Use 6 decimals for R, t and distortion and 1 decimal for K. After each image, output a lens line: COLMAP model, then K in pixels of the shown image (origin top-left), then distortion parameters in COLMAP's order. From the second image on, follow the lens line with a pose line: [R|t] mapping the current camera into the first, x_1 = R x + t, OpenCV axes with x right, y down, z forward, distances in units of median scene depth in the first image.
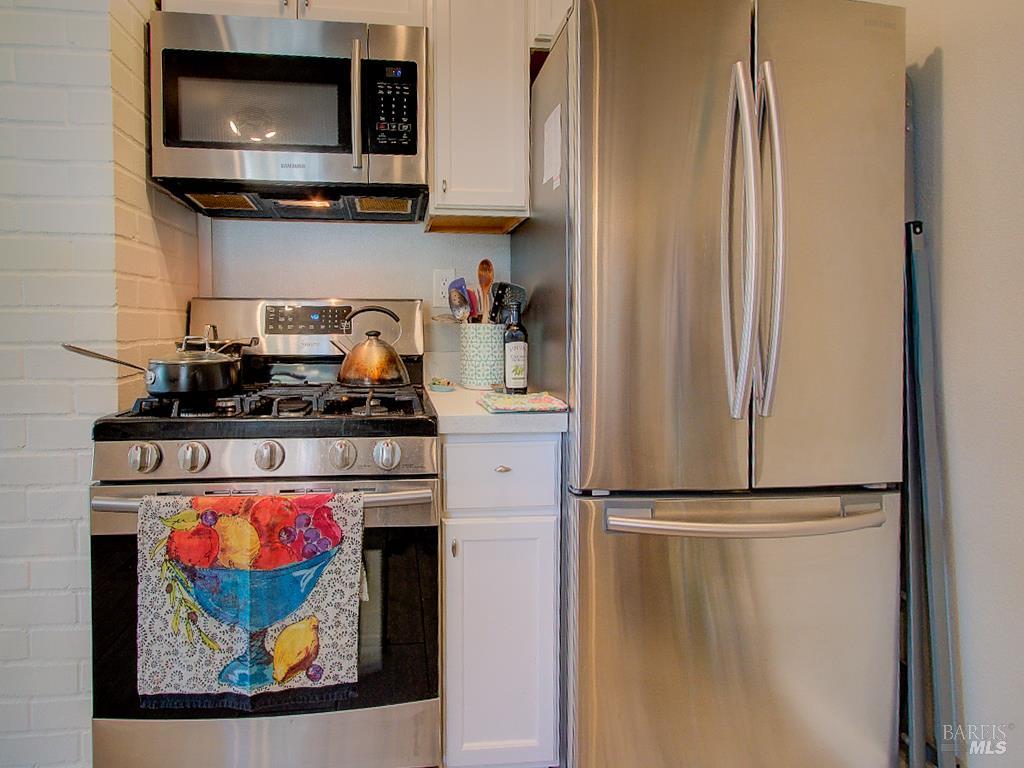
lens RADIAL K [[581.6, 0, 511.8], [0, 581.6, 345.9], [0, 0, 1]] dist [0.003942, 0.001202]
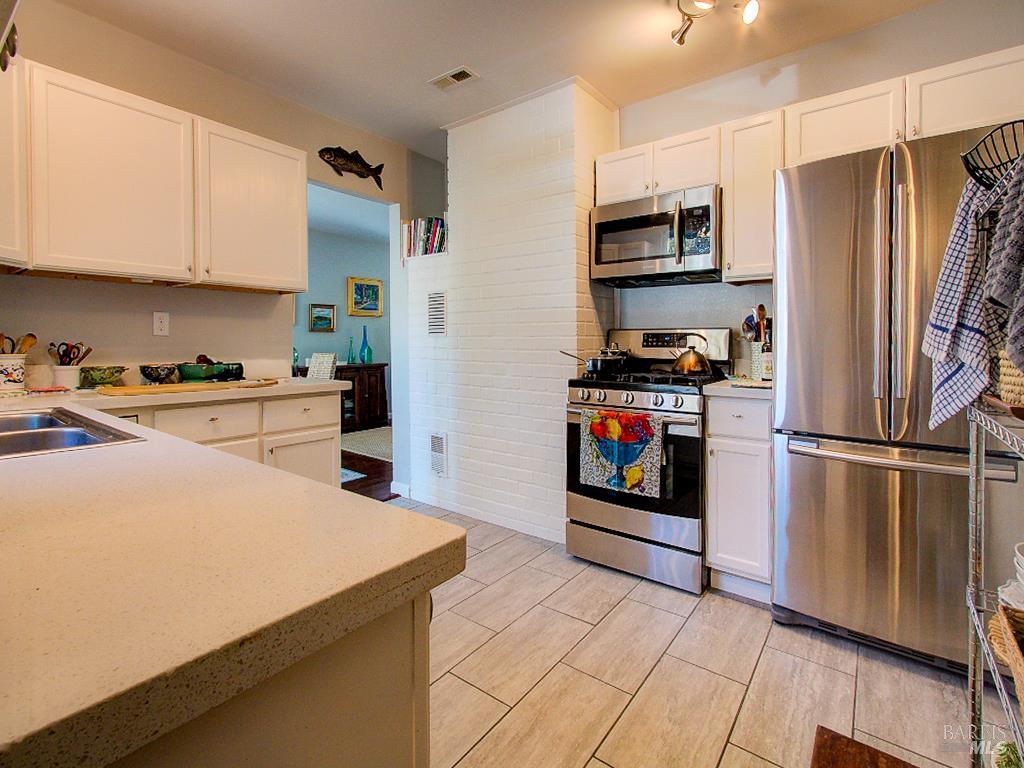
lens RADIAL K [[484.2, 0, 509.8], [0, 484.2, 350.2], [0, 0, 1]] dist [0.003173, 0.000343]
pose [[0.729834, 0.006343, -0.683595, 0.606215], [-0.016185, 0.999837, -0.008003, 0.017900], [0.683433, 0.016904, 0.729817, -0.807523]]
